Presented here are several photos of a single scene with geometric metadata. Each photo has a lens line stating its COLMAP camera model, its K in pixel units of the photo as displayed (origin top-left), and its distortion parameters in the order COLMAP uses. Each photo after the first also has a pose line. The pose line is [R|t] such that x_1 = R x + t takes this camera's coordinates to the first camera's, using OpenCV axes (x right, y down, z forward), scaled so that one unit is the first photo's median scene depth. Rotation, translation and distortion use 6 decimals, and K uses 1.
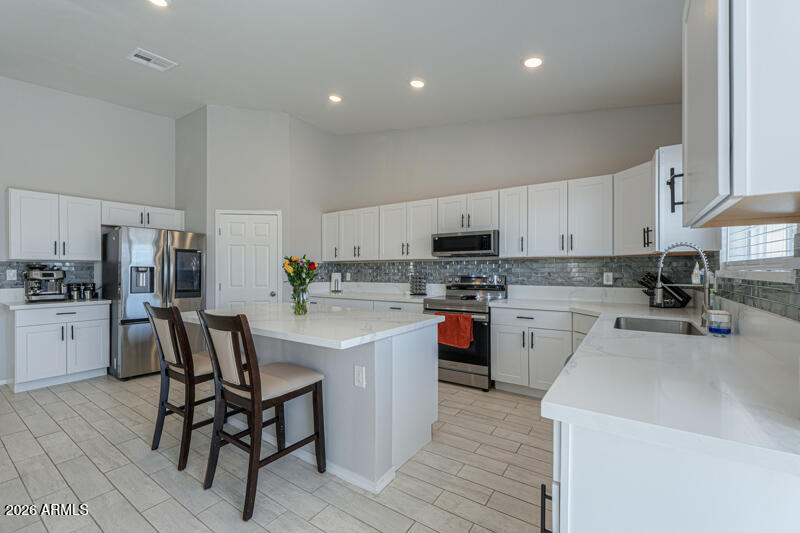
lens RADIAL K [[333.5, 0, 399.2], [0, 333.5, 271.4], [0, 0, 1]] dist [-0.002893, -0.001133]
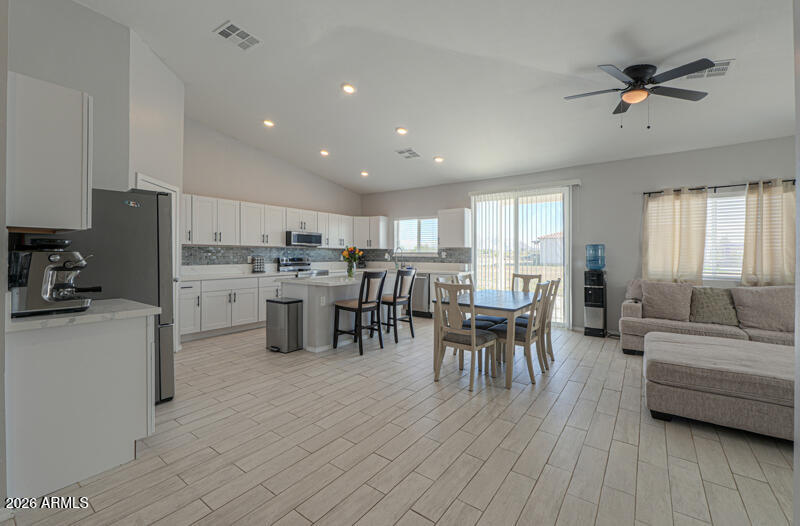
lens RADIAL K [[333.5, 0, 405.4], [0, 333.5, 257.9], [0, 0, 1]] dist [-0.002893, -0.001133]
pose [[0.017742, -0.004625, 0.999832, -1.472332], [0.001878, 0.999988, 0.004592, 0.008061], [-0.999841, 0.001796, 0.017751, 0.432725]]
